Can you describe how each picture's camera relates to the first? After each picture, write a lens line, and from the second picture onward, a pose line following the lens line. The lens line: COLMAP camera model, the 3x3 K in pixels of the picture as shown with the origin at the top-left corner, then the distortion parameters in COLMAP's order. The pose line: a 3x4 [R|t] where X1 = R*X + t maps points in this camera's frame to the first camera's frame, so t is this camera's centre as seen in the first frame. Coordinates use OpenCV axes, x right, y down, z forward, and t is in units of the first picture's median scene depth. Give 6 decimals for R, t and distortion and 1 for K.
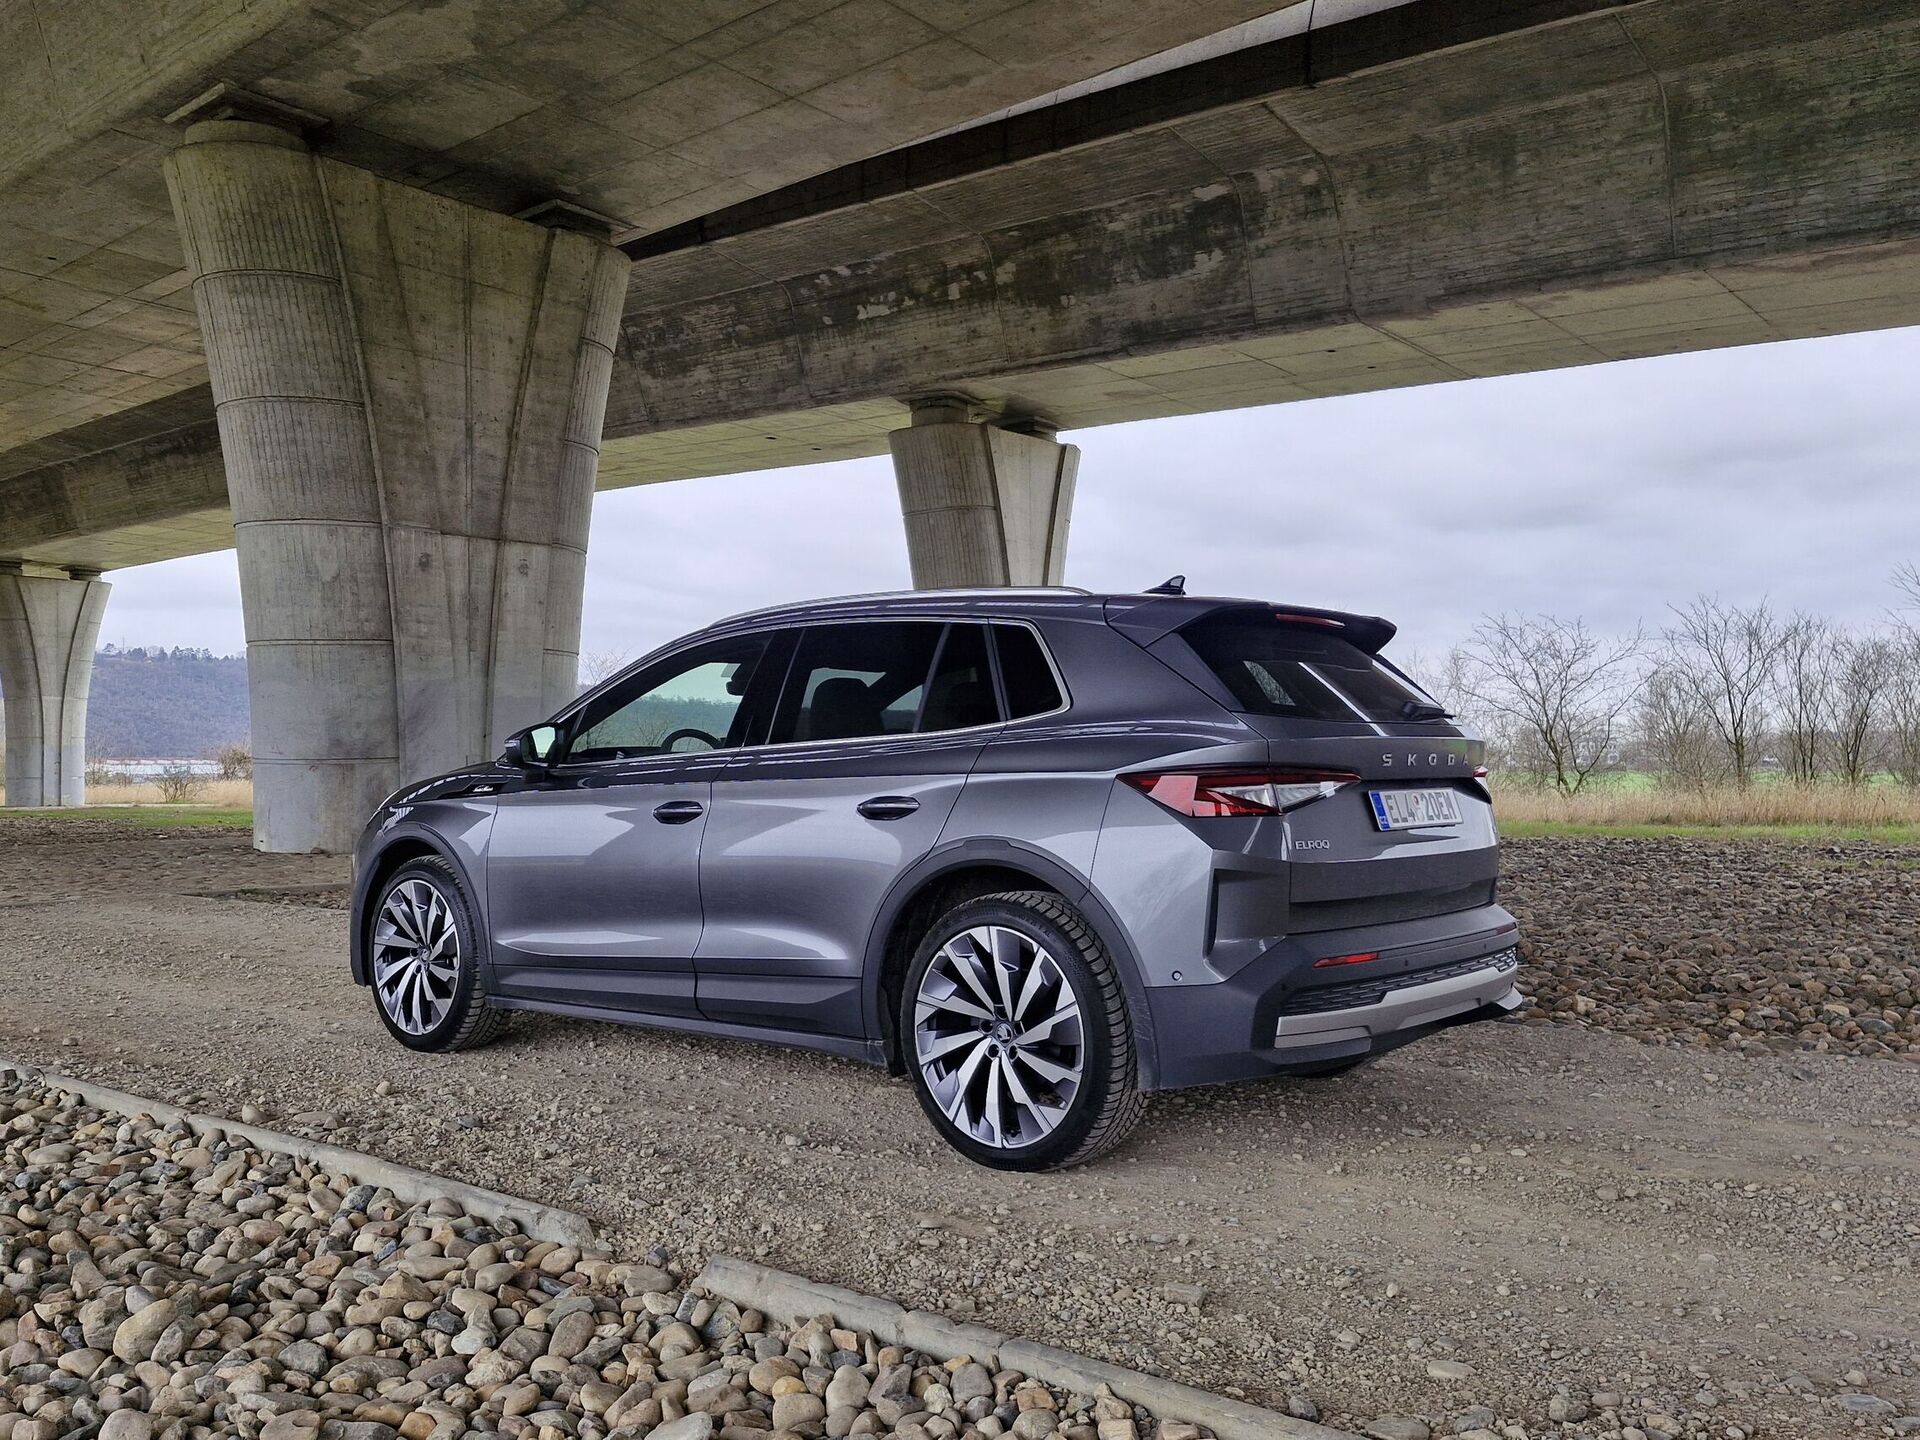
lens RADIAL K [[1858.5, 0, 960.0], [0, 1858.5, 720.0], [0, 0, 1]] dist [-0.011766, -0.019395]
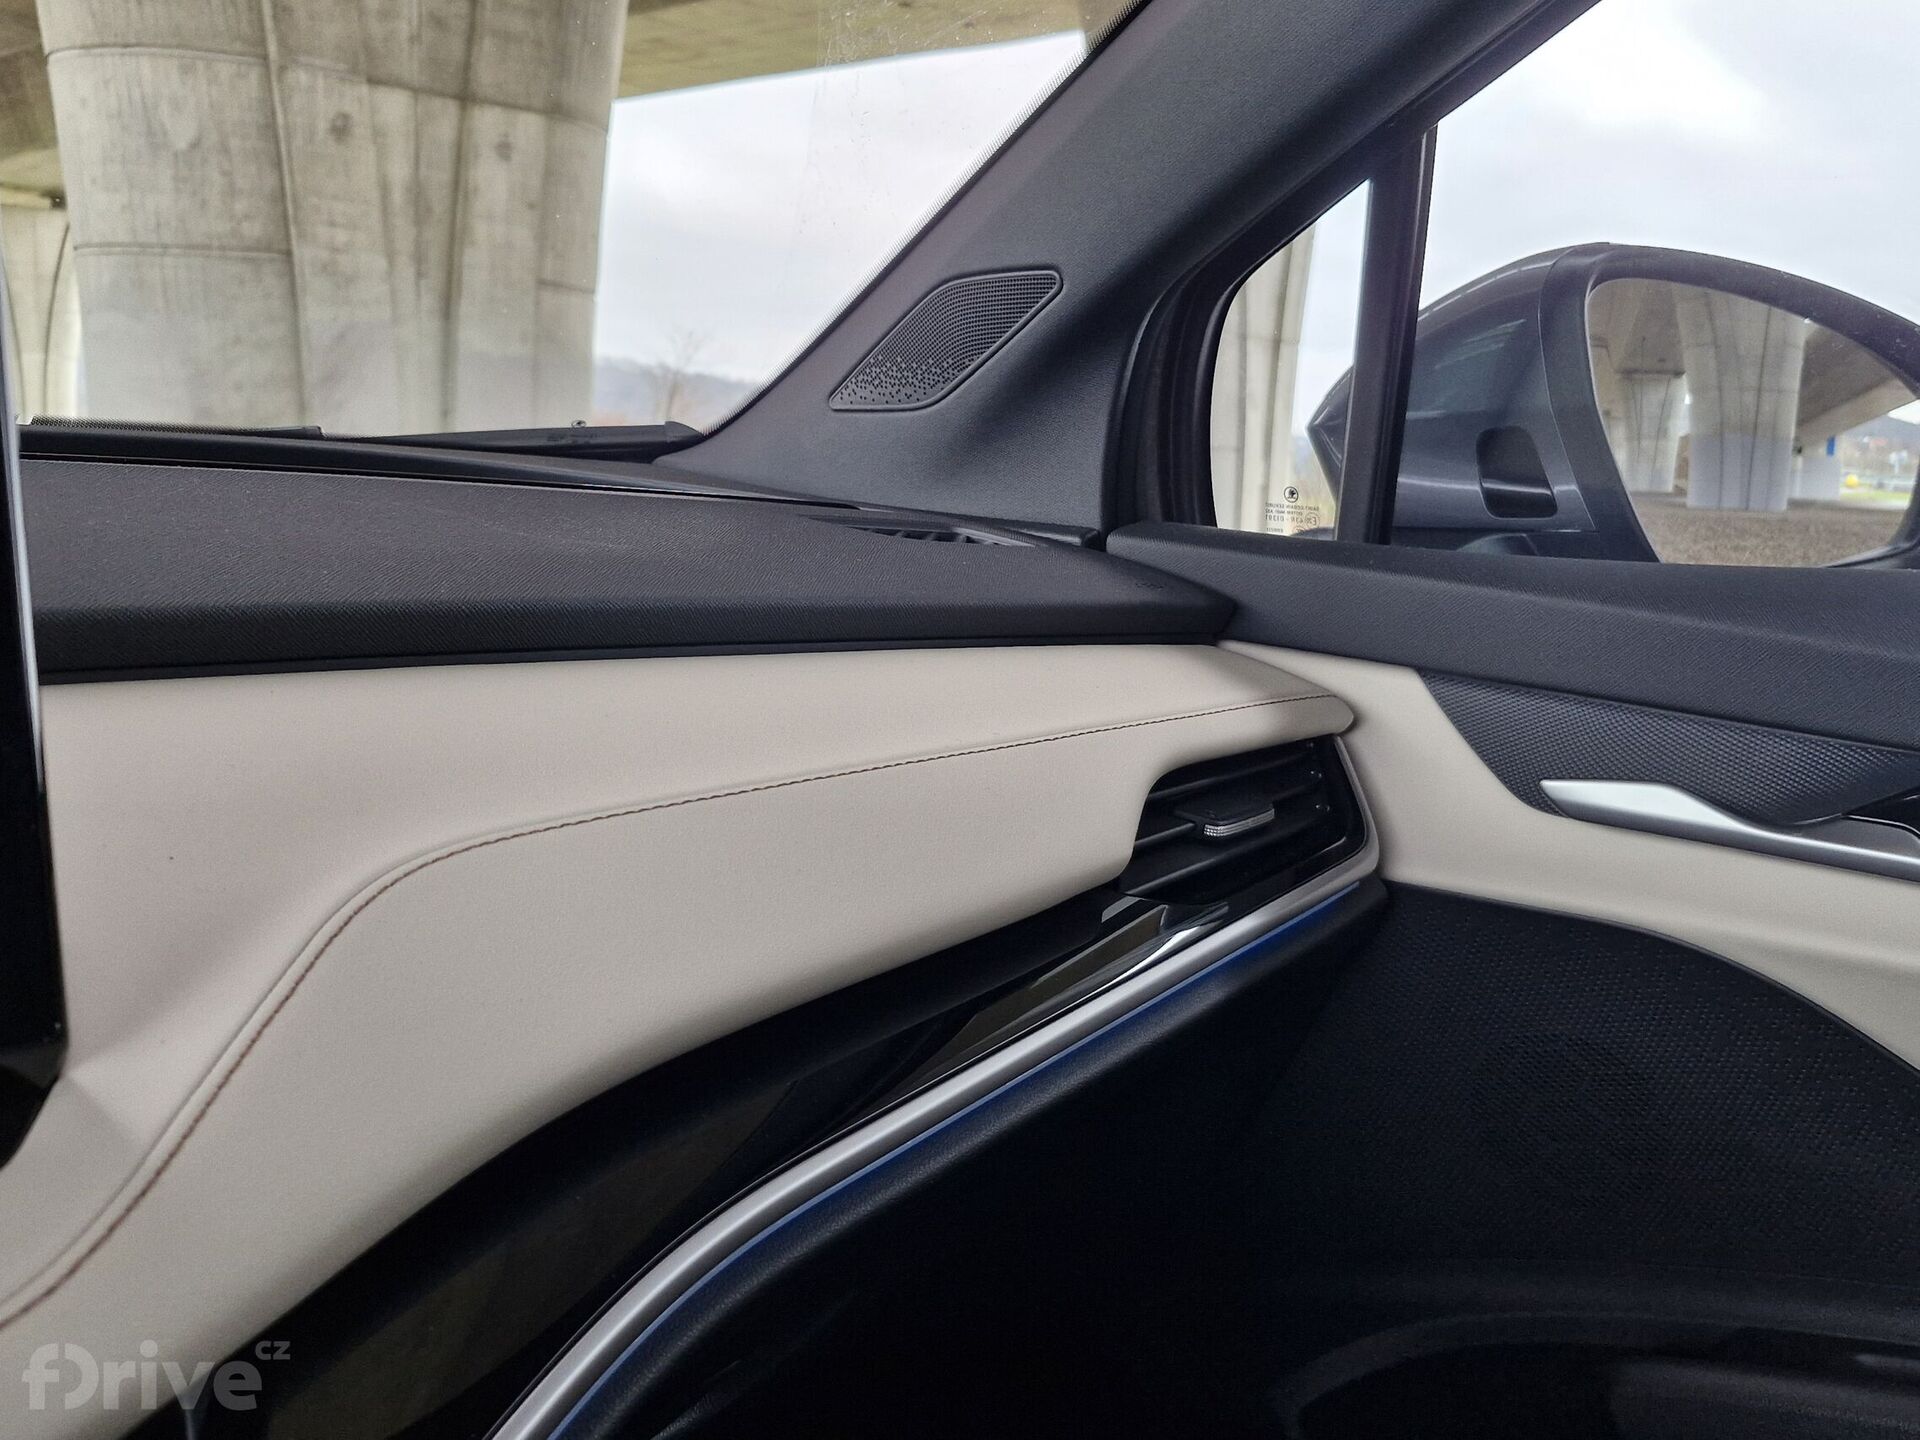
lens RADIAL K [[1858.5, 0, 960.0], [0, 1858.5, 720.0], [0, 0, 1]] dist [-0.011766, -0.019395]
pose [[0.996511, 0.052986, -0.064482, -0.029249], [-0.042404, 0.986904, 0.155637, 0.006134], [0.071884, -0.152359, 0.985708, 0.366250]]
